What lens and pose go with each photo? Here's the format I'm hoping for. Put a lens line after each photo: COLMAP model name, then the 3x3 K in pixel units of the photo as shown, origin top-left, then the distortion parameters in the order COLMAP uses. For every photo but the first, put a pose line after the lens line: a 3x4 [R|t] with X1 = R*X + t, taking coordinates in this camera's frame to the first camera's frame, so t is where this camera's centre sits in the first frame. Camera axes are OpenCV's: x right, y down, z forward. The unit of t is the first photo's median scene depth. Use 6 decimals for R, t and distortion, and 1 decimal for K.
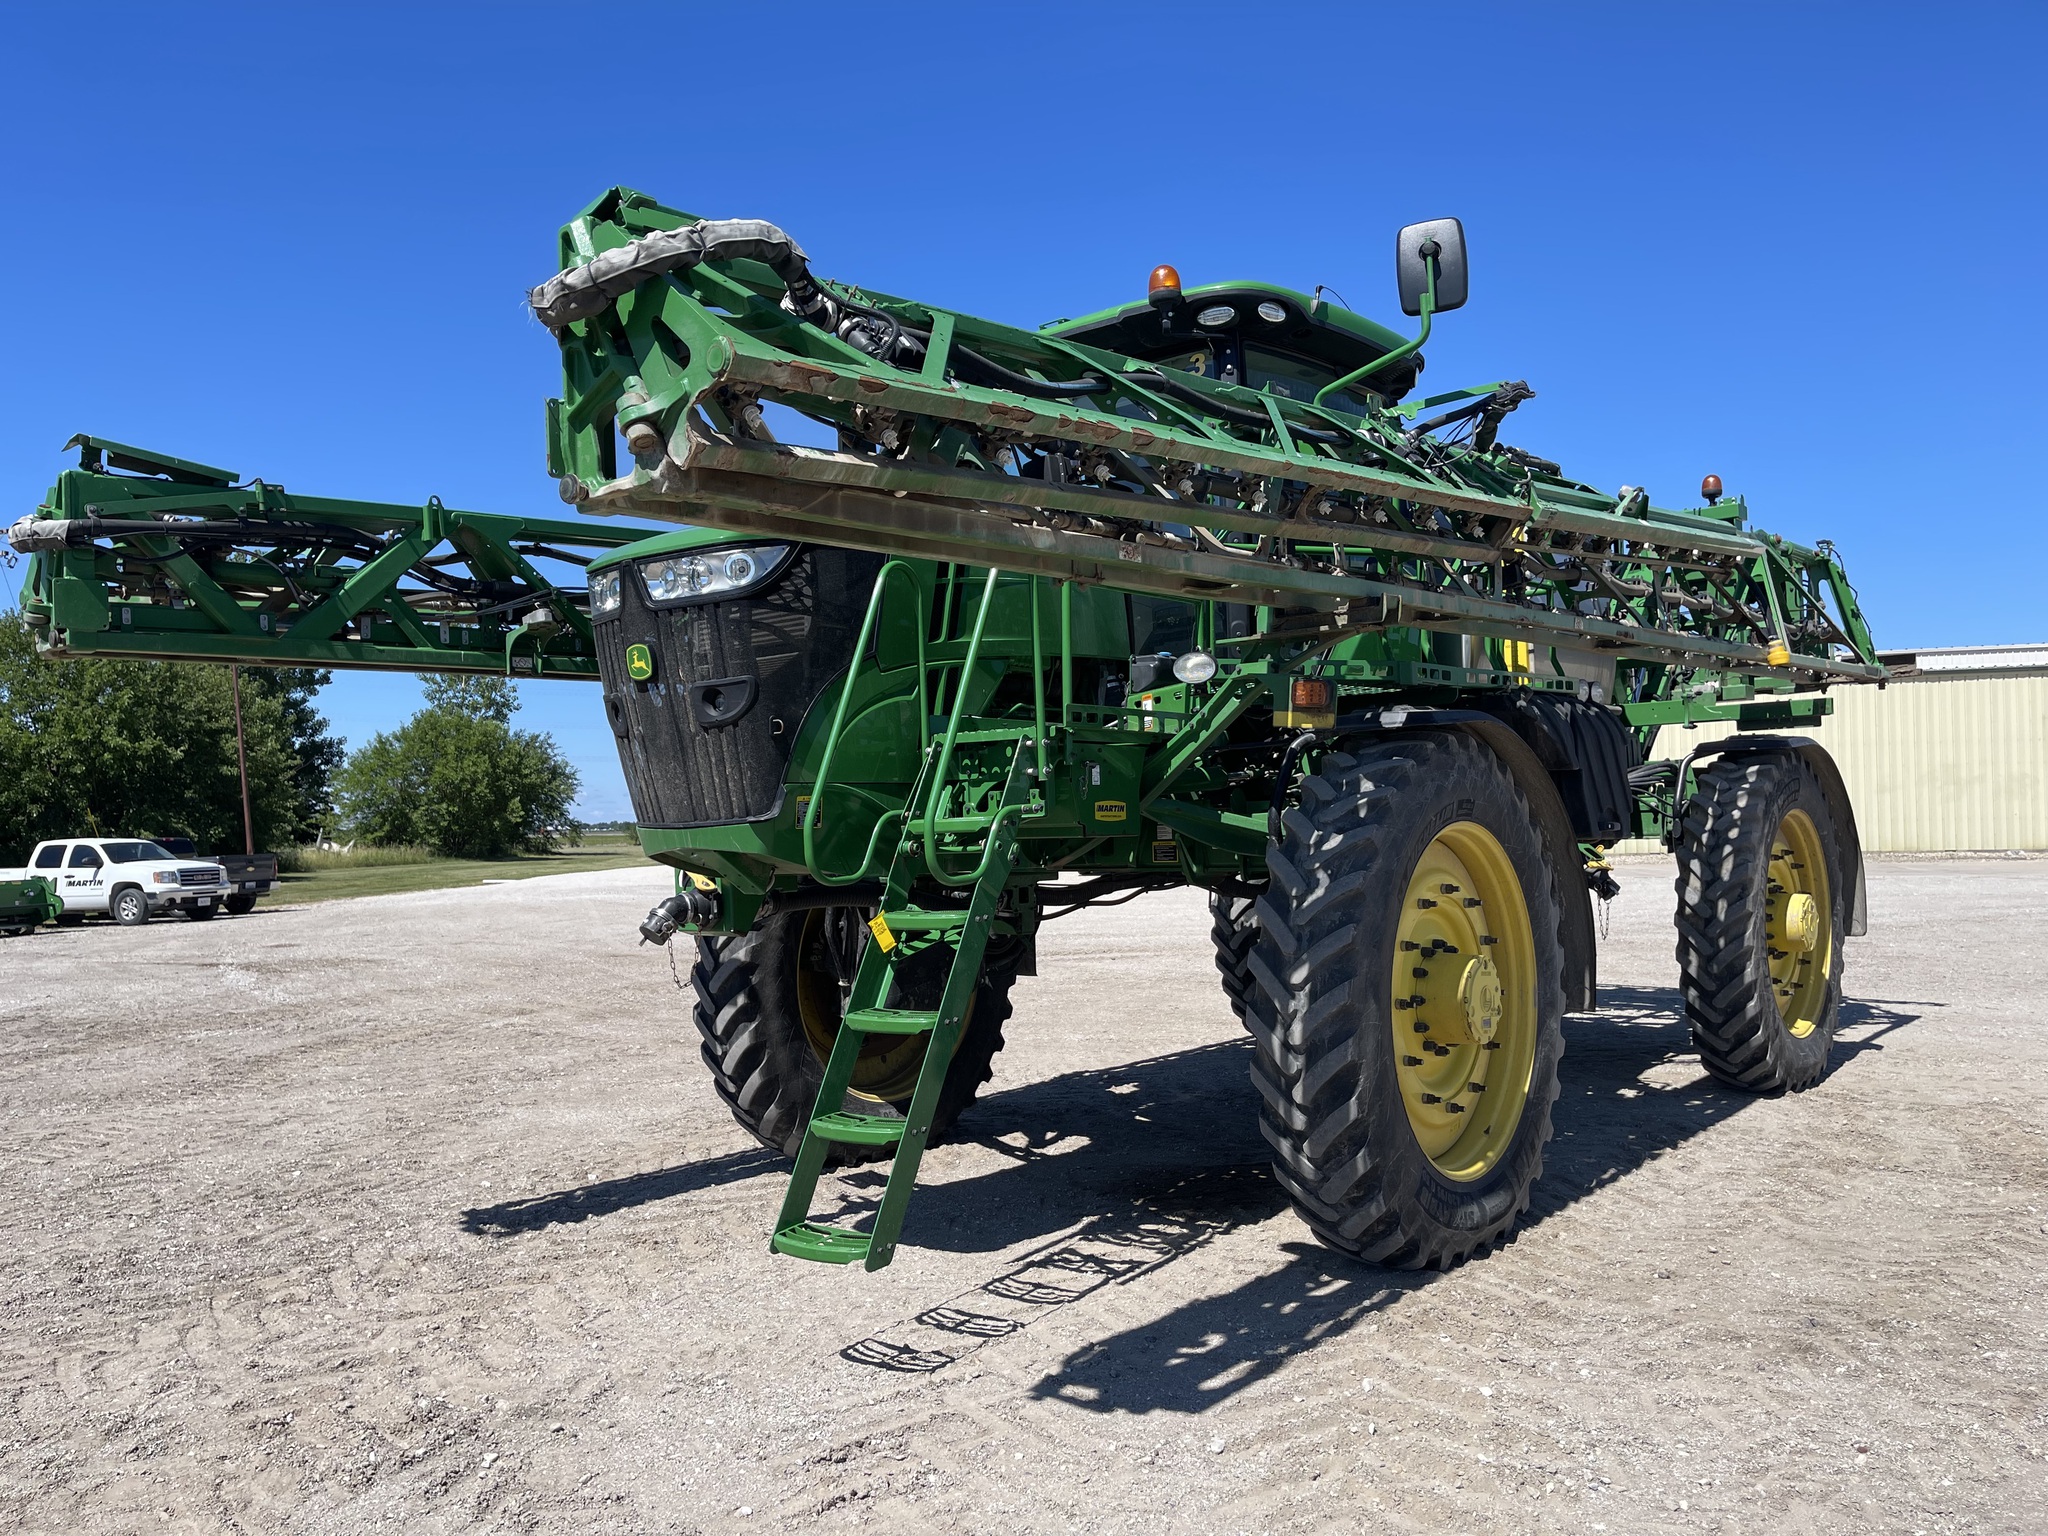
lens RADIAL K [[1545.5, 0, 1016.7], [0, 1545.5, 766.3], [0, 0, 1]] dist [0.041262, -0.019464]
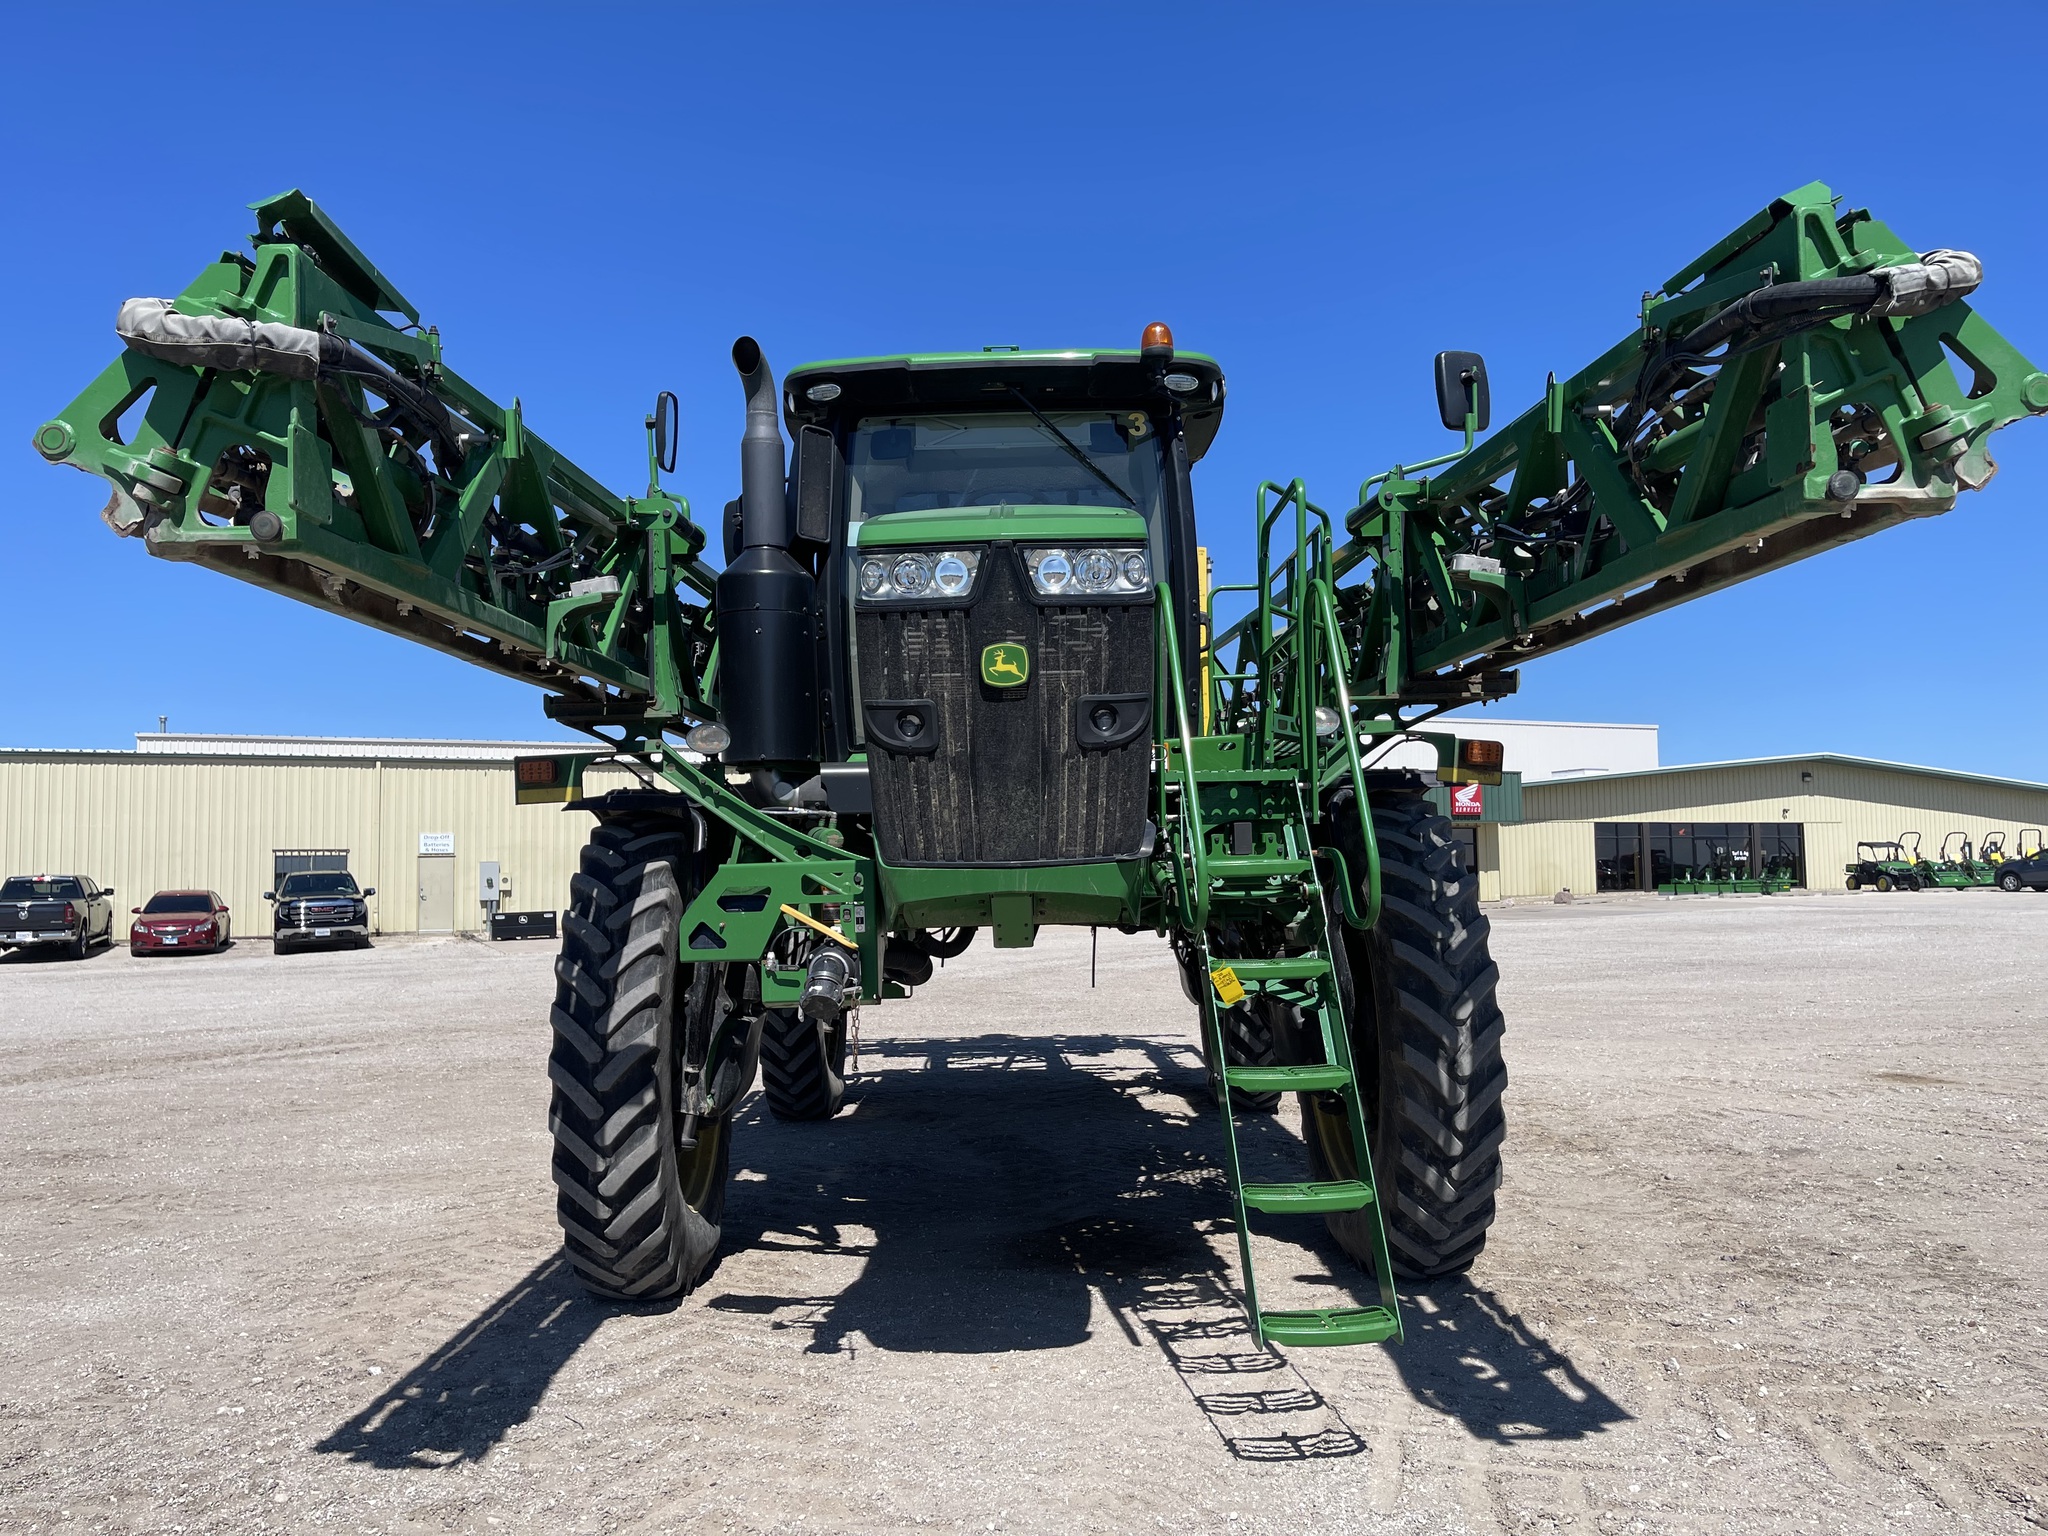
lens RADIAL K [[1545.5, 0, 1029.5], [0, 1545.5, 770.8], [0, 0, 1]] dist [0.041262, -0.019464]
pose [[0.751907, 0.054466, 0.657015, -0.722030], [-0.023591, 0.998166, -0.055750, 0.032133], [-0.658846, 0.026419, 0.751813, 0.353041]]
